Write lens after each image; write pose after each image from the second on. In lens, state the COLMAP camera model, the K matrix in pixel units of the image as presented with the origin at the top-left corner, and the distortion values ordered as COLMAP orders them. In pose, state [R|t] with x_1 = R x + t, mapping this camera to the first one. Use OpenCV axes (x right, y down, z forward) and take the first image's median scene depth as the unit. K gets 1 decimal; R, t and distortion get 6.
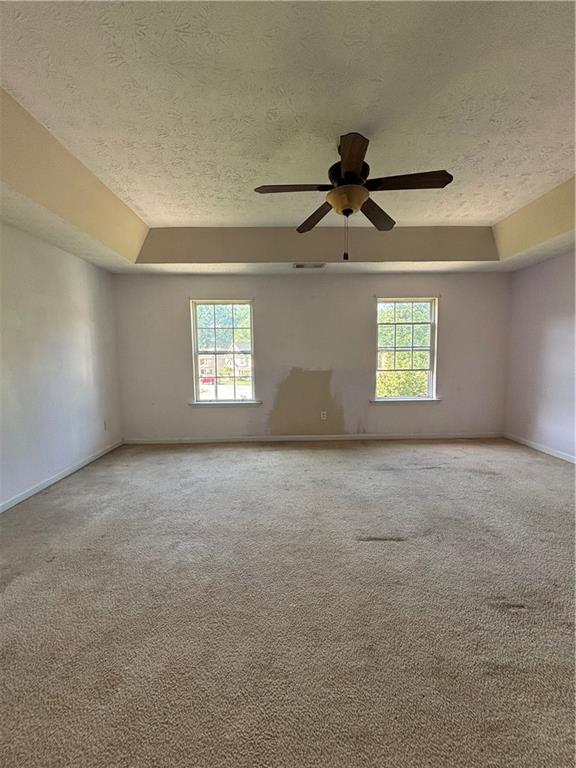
lens RADIAL K [[308.5, 0, 286.9], [0, 308.5, 385.8], [0, 0, 1]] dist [0.003448, -0.001400]
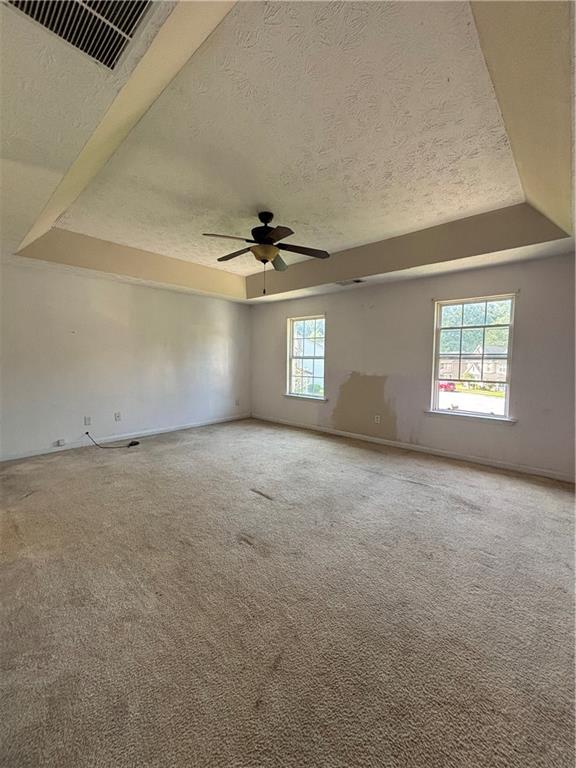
lens RADIAL K [[308.5, 0, 290.0], [0, 308.5, 386.6], [0, 0, 1]] dist [0.003448, -0.001400]
pose [[0.727784, 0.080039, -0.681120, 0.674943], [-0.086085, 0.995973, 0.025054, -0.014912], [0.680382, 0.040401, 0.731743, 0.029813]]
